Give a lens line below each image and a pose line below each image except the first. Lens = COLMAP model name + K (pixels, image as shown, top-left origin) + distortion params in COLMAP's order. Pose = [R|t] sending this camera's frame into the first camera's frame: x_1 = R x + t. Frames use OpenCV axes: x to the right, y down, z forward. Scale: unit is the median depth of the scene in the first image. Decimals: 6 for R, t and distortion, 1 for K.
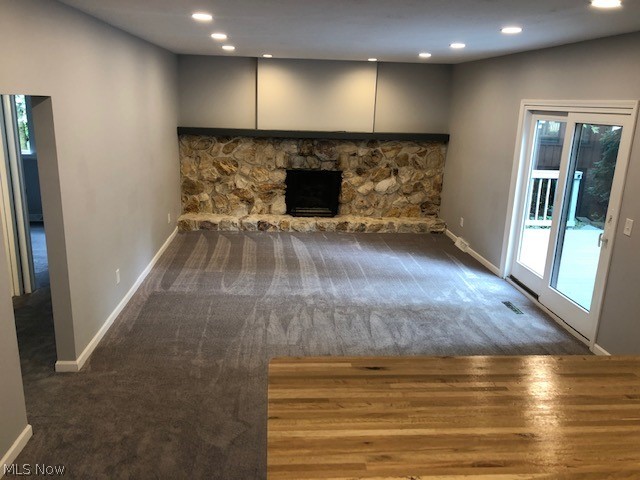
lens RADIAL K [[532.7, 0, 321.0], [0, 532.7, 241.6], [0, 0, 1]] dist [0.045320, -0.009416]
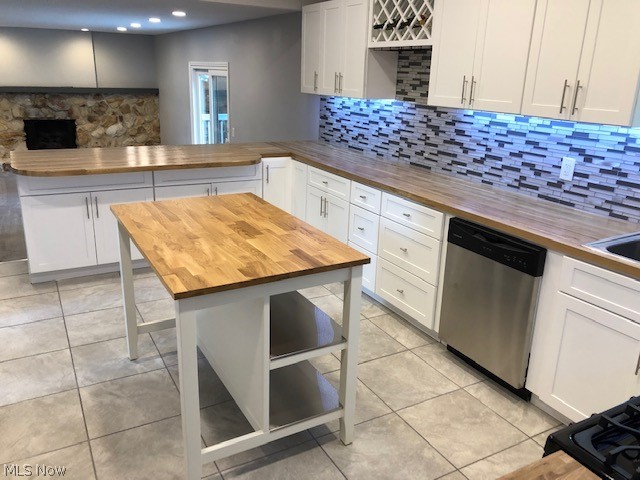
lens RADIAL K [[532.7, 0, 321.4], [0, 532.7, 234.7], [0, 0, 1]] dist [0.045320, -0.009416]
pose [[0.910028, -0.125713, 0.395025, 0.032555], [0.107641, 0.991883, 0.067684, 0.113853], [-0.400328, -0.019074, 0.916174, -0.395944]]
